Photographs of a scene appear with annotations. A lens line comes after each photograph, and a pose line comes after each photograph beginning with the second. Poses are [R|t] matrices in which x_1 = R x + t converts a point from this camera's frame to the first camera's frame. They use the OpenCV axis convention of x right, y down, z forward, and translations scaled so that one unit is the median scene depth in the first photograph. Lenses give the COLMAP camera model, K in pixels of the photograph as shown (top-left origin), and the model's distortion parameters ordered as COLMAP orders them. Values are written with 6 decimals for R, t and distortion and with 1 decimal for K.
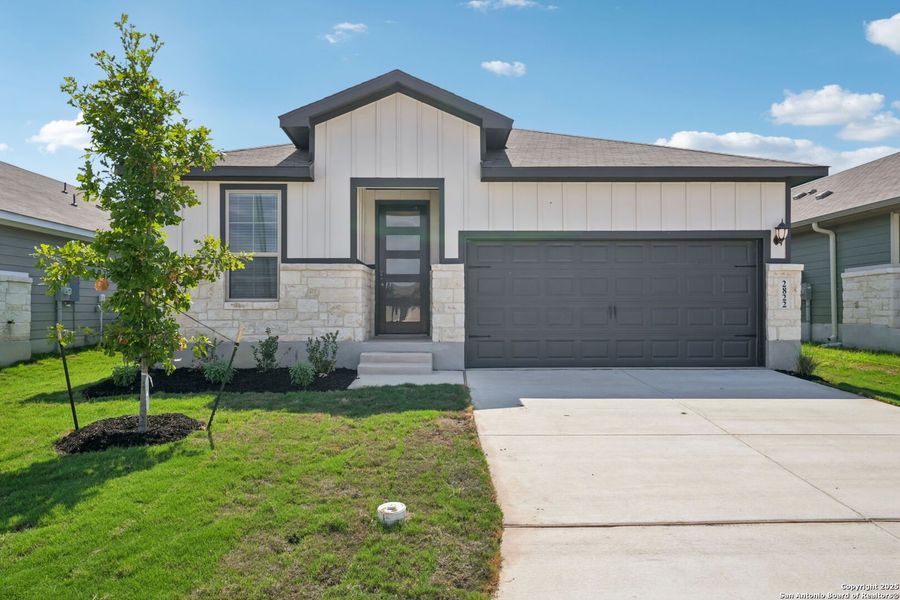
lens RADIAL K [[428.6, 0, 450.0], [0, 428.6, 300.0], [0, 0, 1]] dist [0.000684, 0.000101]
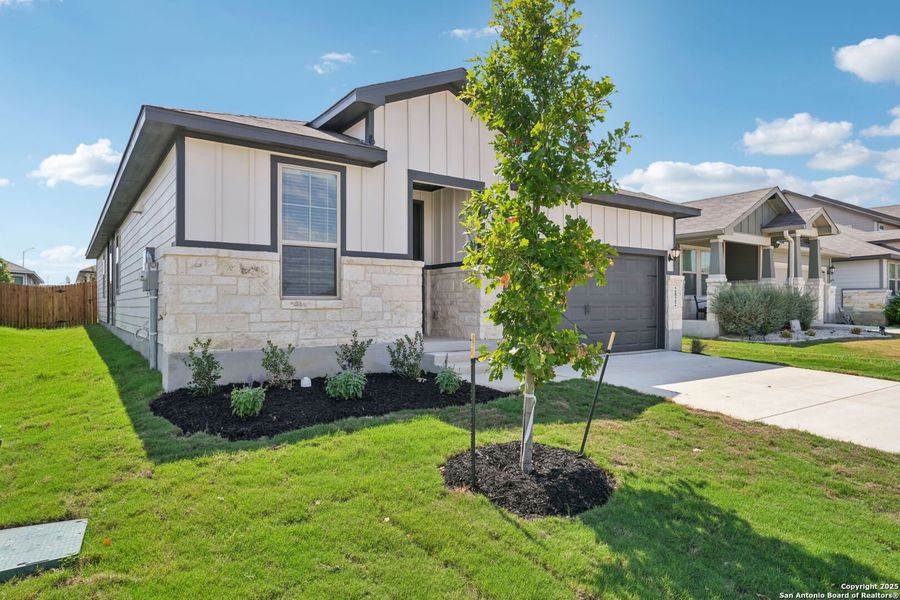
lens RADIAL K [[539.2, 0, 450.0], [0, 539.2, 300.0], [0, 0, 1]] dist [-0.000100, 0.000025]
pose [[0.817825, 0.005539, 0.575440, -0.844992], [-0.006734, 0.999977, -0.000055, 0.002614], [-0.575427, -0.003830, 0.817844, -0.031666]]
